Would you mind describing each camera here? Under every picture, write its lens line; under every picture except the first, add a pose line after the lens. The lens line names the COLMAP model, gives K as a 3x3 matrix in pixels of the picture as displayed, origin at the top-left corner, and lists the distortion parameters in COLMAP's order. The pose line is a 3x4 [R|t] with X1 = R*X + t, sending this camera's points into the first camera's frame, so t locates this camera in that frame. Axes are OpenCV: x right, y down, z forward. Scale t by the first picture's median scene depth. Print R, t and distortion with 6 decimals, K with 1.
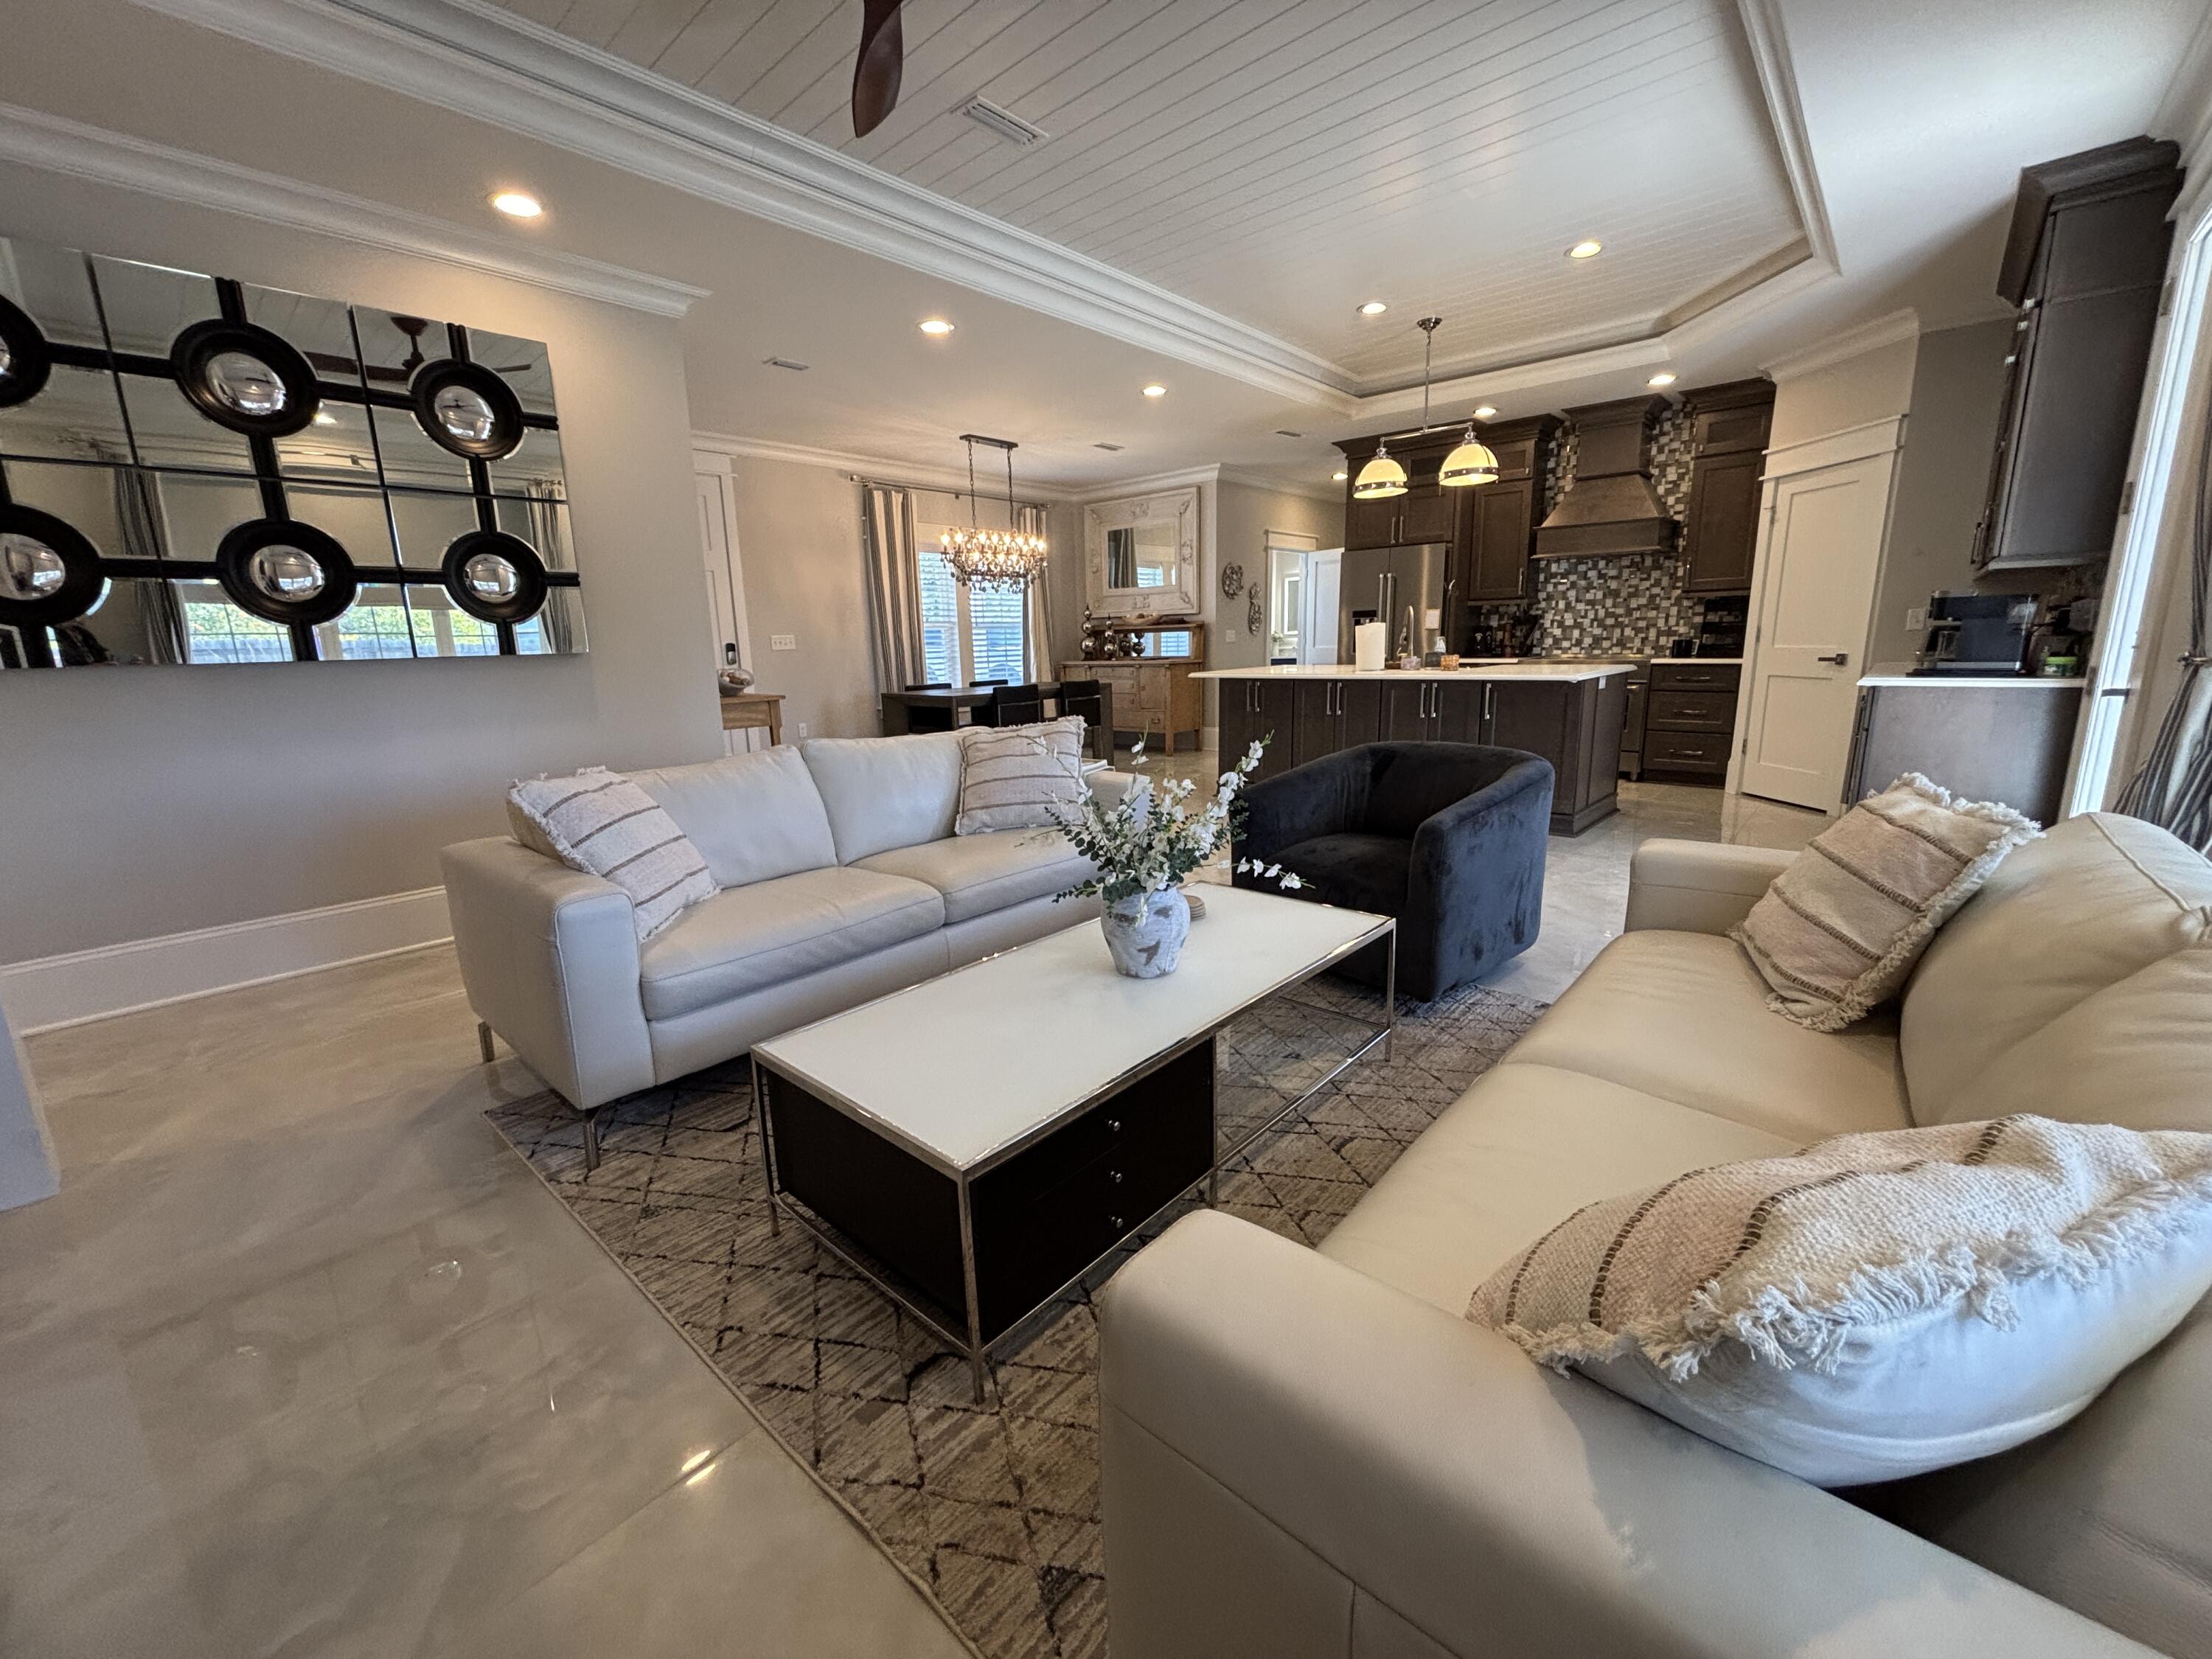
lens RADIAL K [[886.7, 0, 1111.0], [0, 886.7, 830.8], [0, 0, 1]] dist [0.001234, -0.000530]
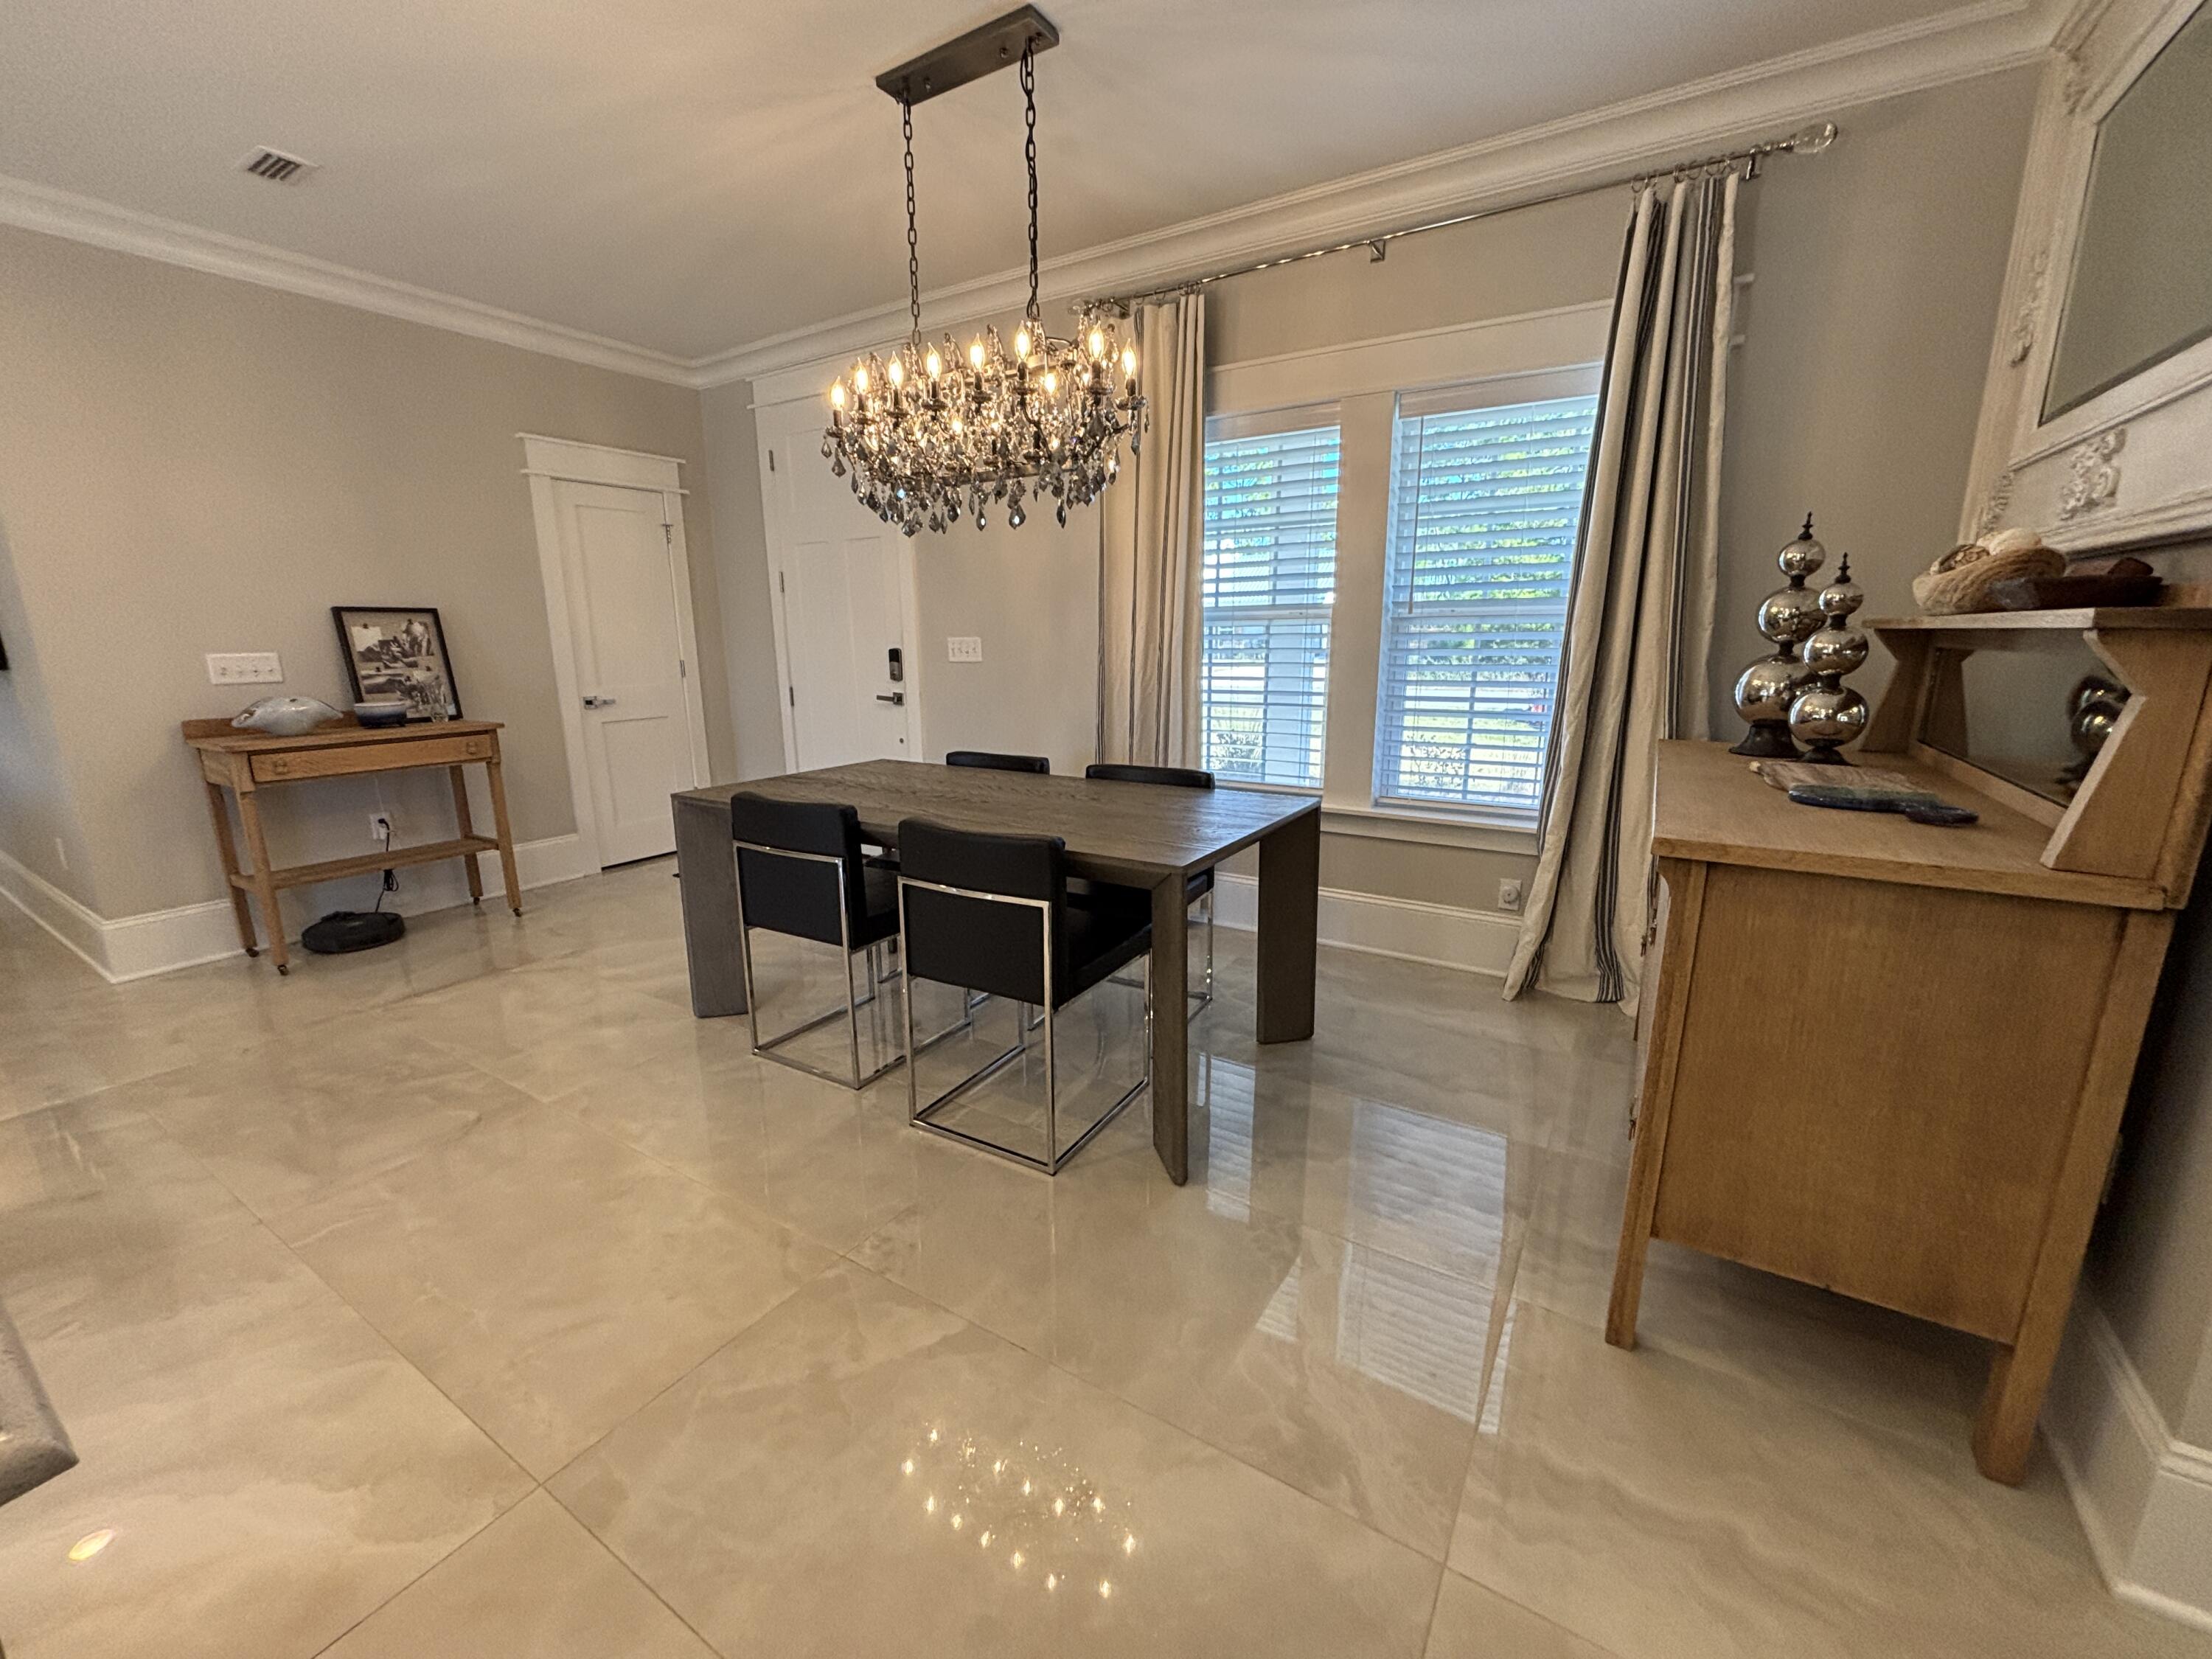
lens RADIAL K [[886.7, 0, 1095.4], [0, 886.7, 840.0], [0, 0, 1]] dist [0.001234, -0.000530]
pose [[0.141160, 0.243019, -0.959696, 0.249420], [-0.212730, 0.954203, 0.210338, -0.244193], [0.966861, 0.174465, 0.186393, 1.038697]]
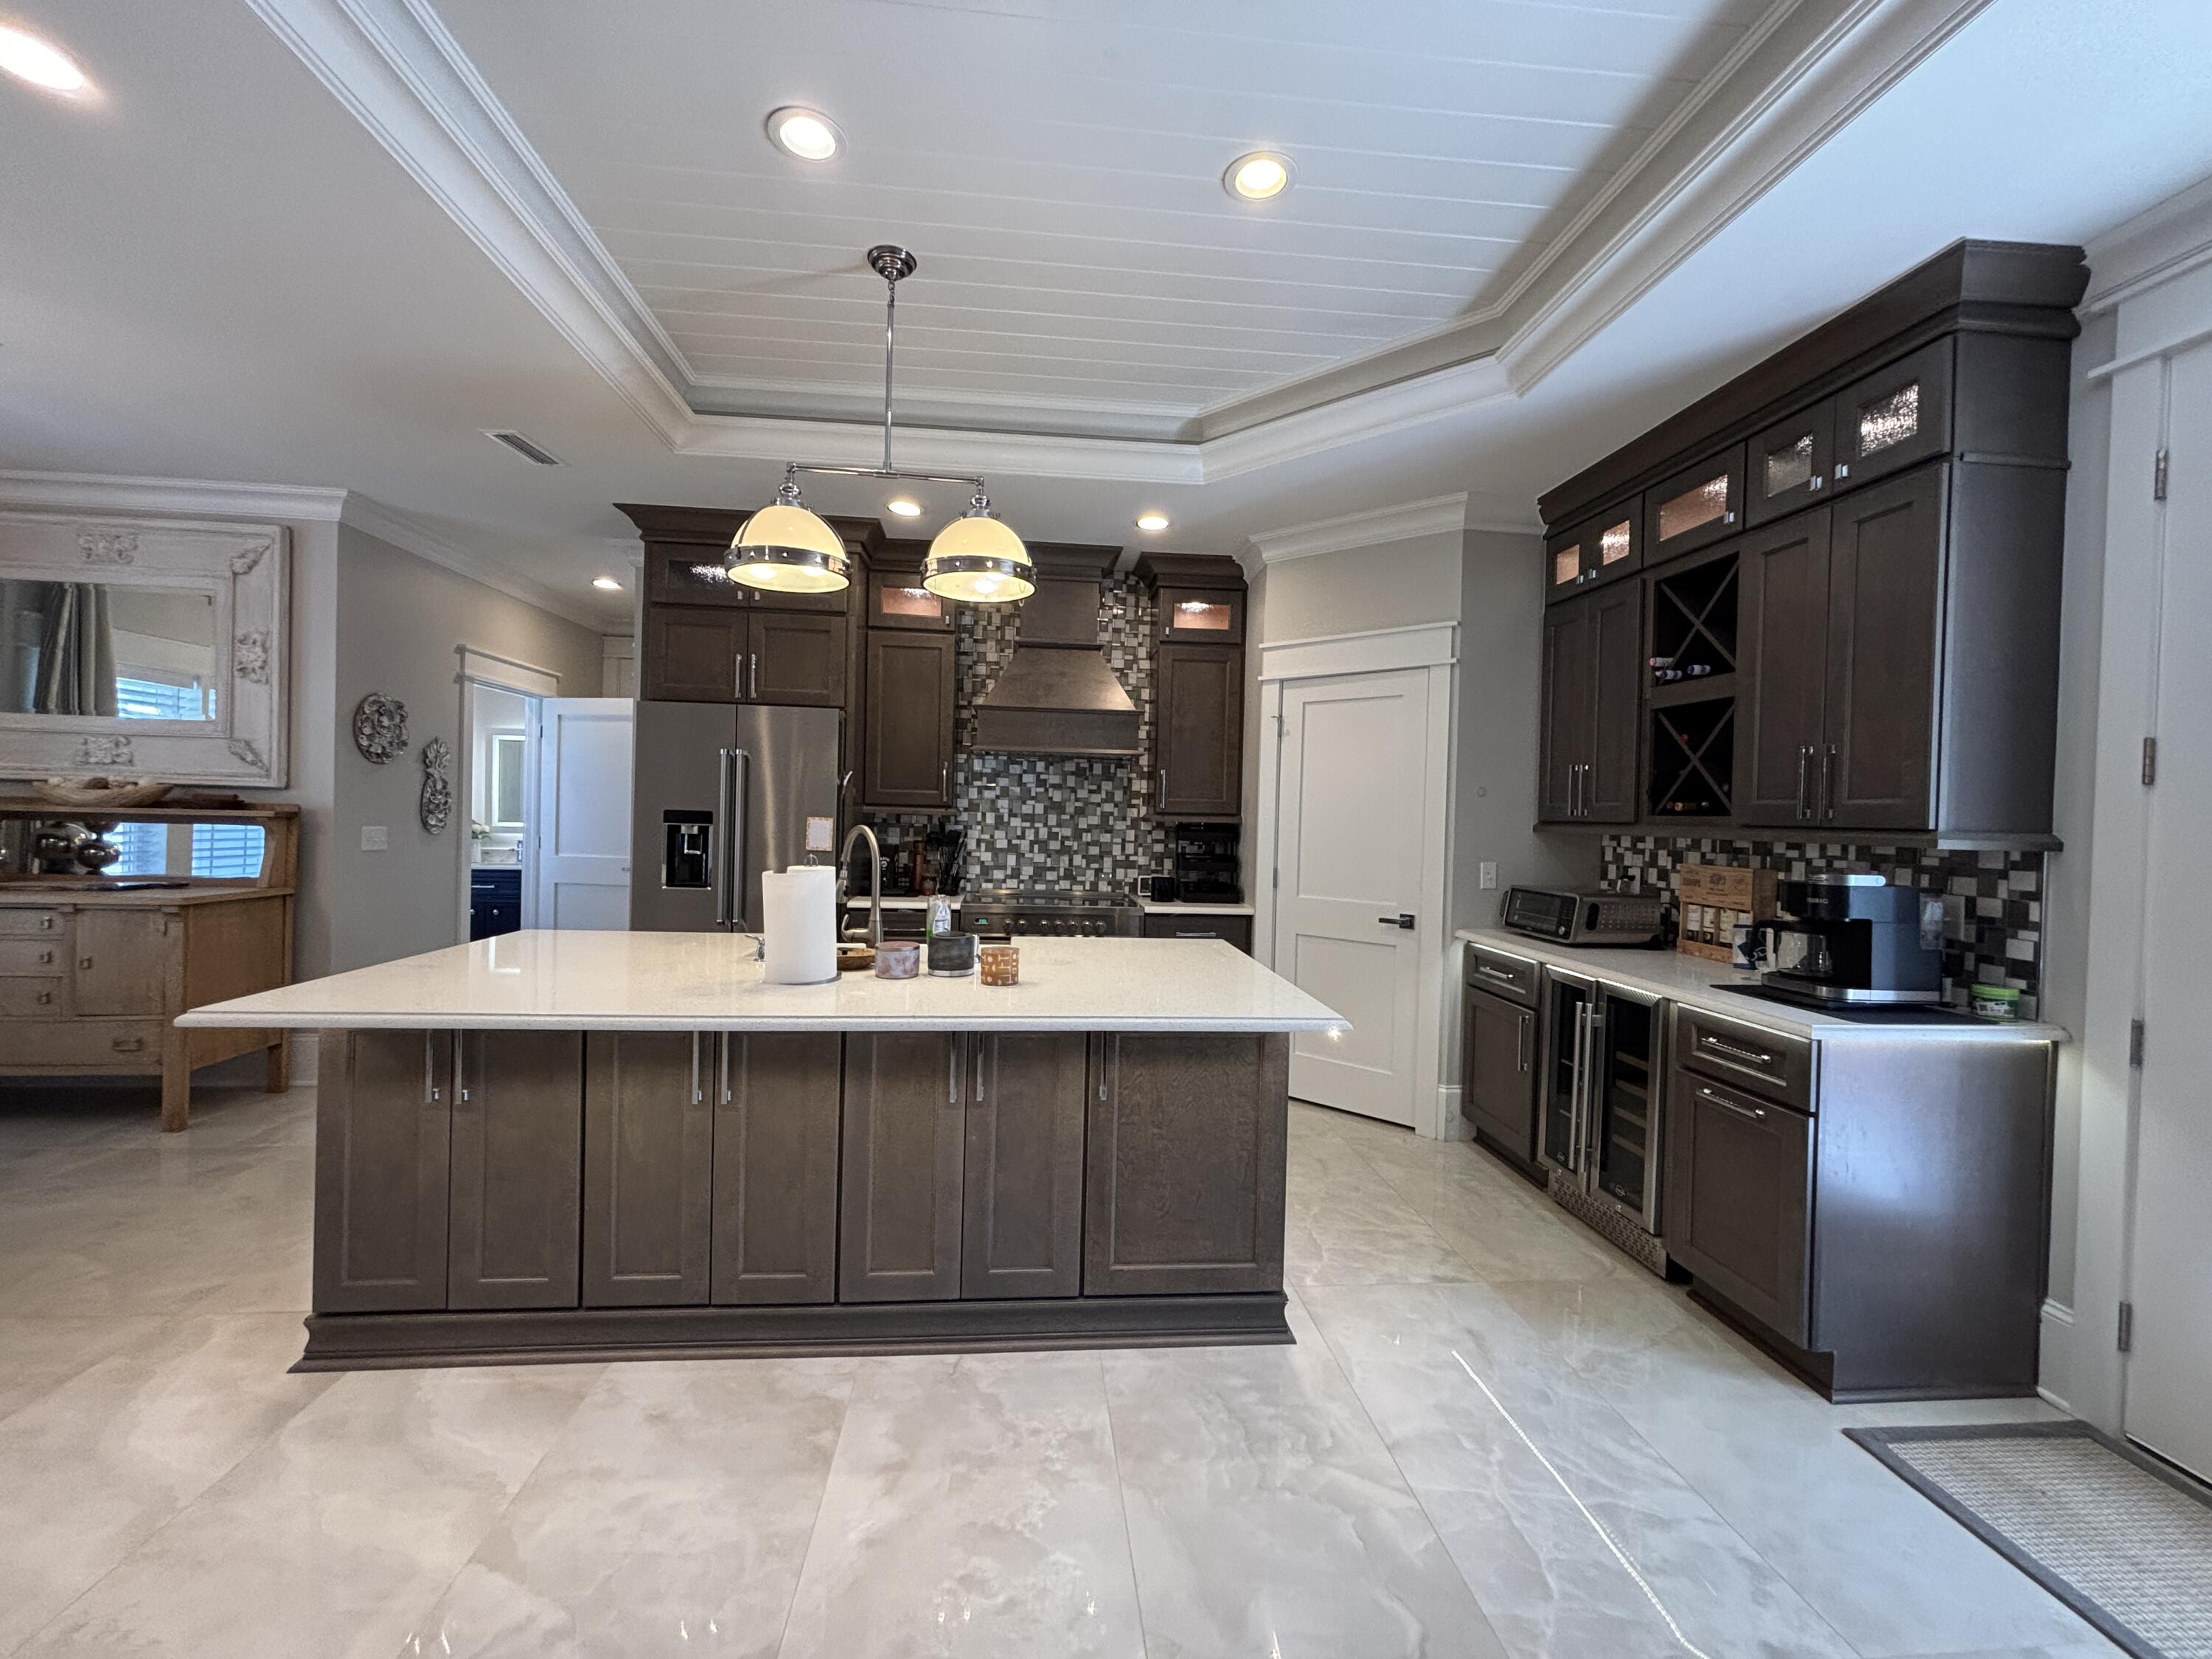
lens RADIAL K [[886.7, 0, 1101.5], [0, 886.7, 834.3], [0, 0, 1]] dist [0.001234, -0.000530]
pose [[0.688094, 0.031872, 0.724922, 0.072796], [0.109192, 0.983111, -0.146869, -0.136271], [-0.717359, 0.180215, 0.672992, 0.493222]]
